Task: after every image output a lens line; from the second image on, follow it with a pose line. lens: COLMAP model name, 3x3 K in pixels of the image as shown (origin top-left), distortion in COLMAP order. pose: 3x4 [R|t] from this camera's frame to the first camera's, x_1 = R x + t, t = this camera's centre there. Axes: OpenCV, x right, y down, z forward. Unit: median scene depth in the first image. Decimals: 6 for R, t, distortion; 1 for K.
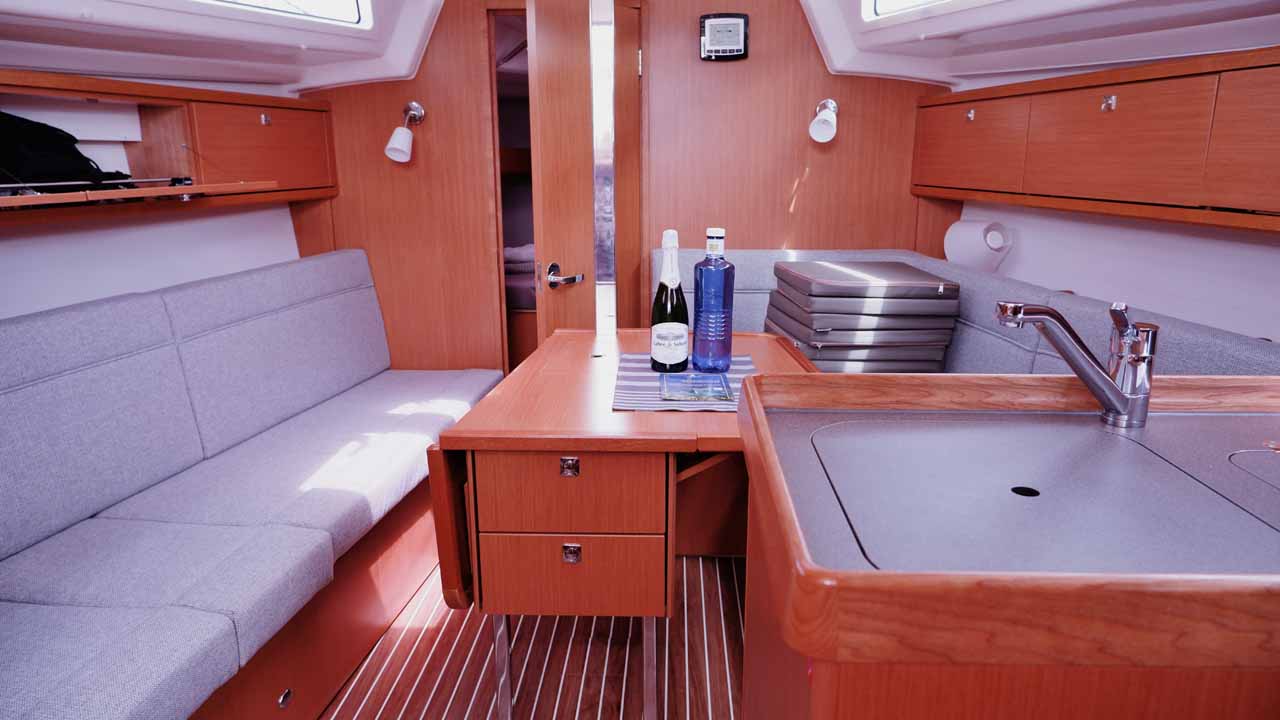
lens RADIAL K [[853.0, 0, 635.7], [0, 853.0, 359.6], [0, 0, 1]] dist [-0.012870, 0.002562]
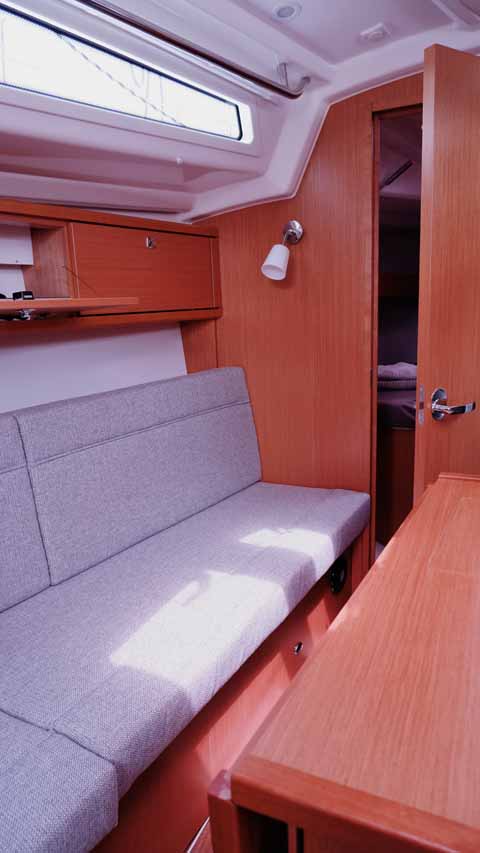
lens RADIAL K [[568.5, 0, 239.0], [0, 568.5, 423.0], [0, 0, 1]] dist [-0.012870, 0.002562]
pose [[0.926213, 0.048111, -0.373919, -0.062324], [-0.055244, 0.998438, -0.008376, -0.058920], [0.372932, 0.028415, 0.927423, 0.380647]]
